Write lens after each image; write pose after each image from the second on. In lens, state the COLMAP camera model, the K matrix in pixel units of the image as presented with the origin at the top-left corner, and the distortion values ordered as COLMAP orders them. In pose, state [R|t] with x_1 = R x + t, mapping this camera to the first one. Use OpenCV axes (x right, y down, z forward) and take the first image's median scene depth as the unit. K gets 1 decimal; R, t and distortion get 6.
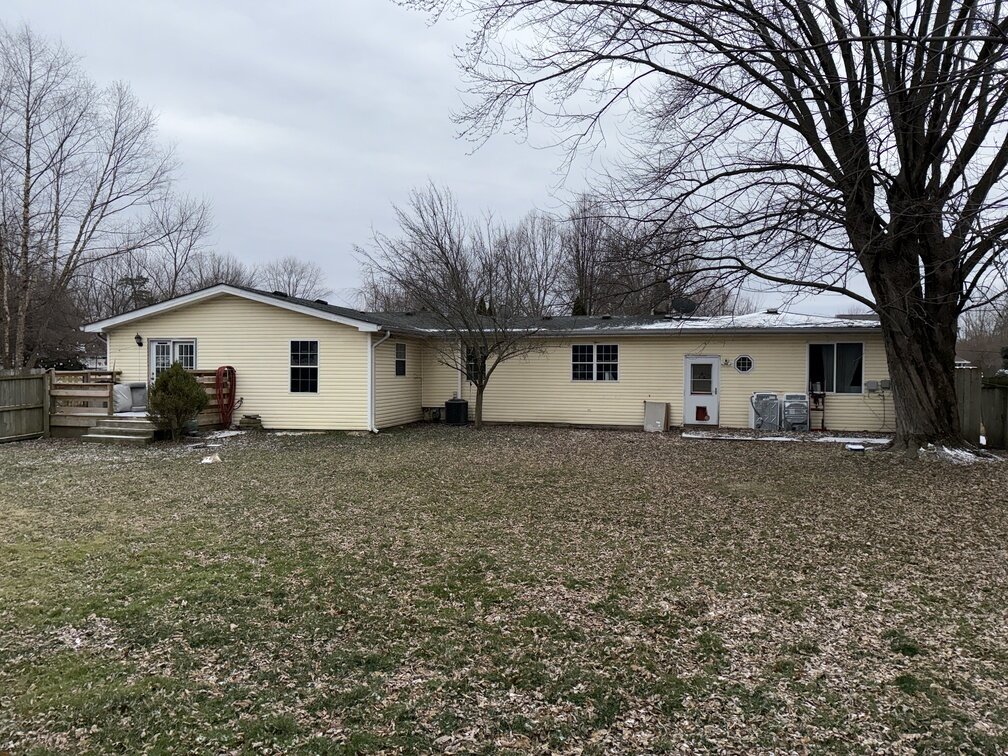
lens RADIAL K [[707.8, 0, 504.0], [0, 707.8, 376.0], [0, 0, 1]] dist [0.001344, 0.000271]
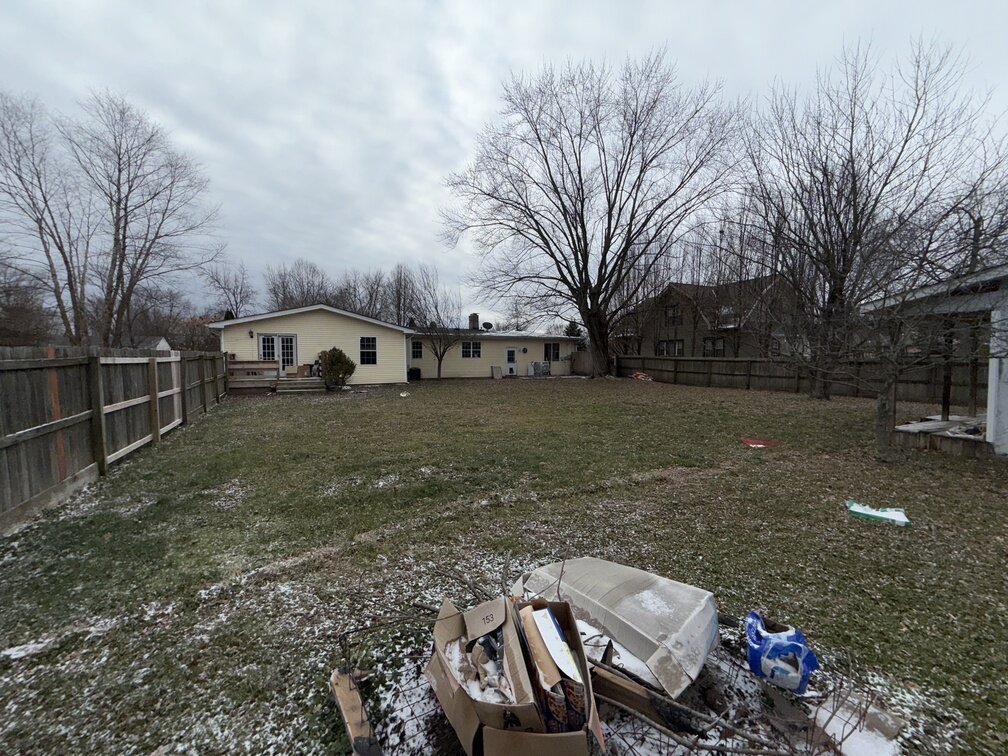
lens RADIAL K [[400.5, 0, 503.7], [0, 400.5, 380.7], [0, 0, 1]] dist [-0.000268, -0.000019]
pose [[0.764272, -0.043747, 0.643408, -0.664239], [0.010130, 0.998388, 0.055851, 0.009797], [-0.644814, -0.036168, 0.763483, -0.058579]]
